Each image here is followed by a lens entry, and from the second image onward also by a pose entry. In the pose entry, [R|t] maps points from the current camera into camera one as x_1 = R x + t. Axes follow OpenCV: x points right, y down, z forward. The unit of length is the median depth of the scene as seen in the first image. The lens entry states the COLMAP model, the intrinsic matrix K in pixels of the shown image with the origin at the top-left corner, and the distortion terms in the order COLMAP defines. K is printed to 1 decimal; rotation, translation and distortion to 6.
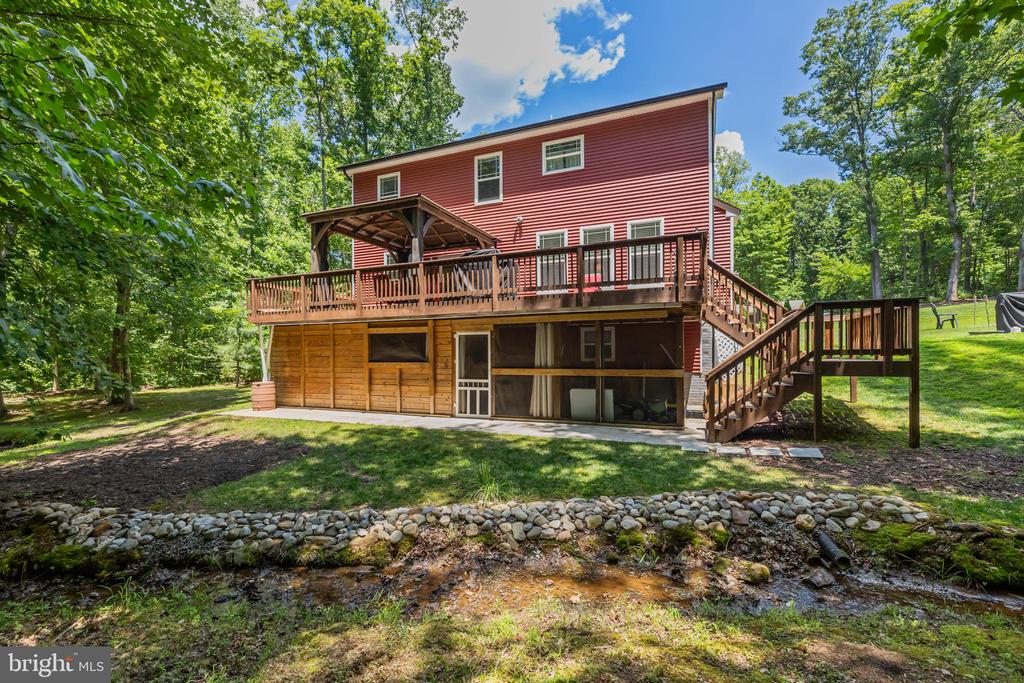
lens RADIAL K [[439.6, 0, 512.2], [0, 439.6, 356.0], [0, 0, 1]] dist [-0.000504, 0.000080]
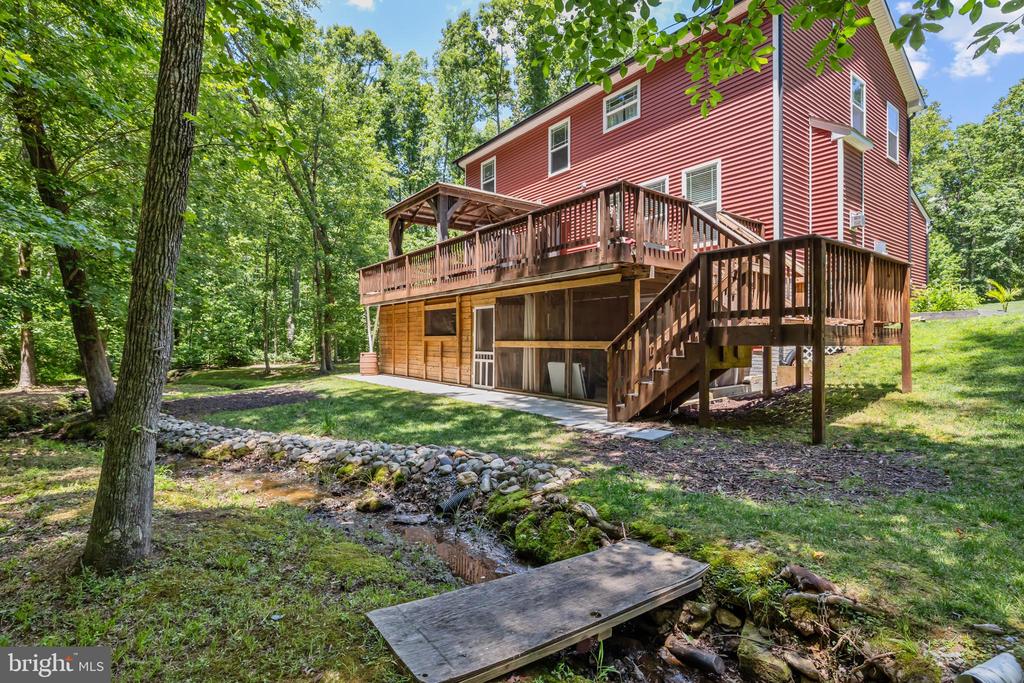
lens RADIAL K [[492.1, 0, 512.7], [0, 492.1, 338.1], [0, 0, 1]] dist [-0.000029, 0.000148]
pose [[0.860329, 0.005790, -0.509706, 0.540849], [-0.010487, 0.999925, -0.006343, 0.027086], [0.509631, 0.010803, 0.860325, 0.036560]]
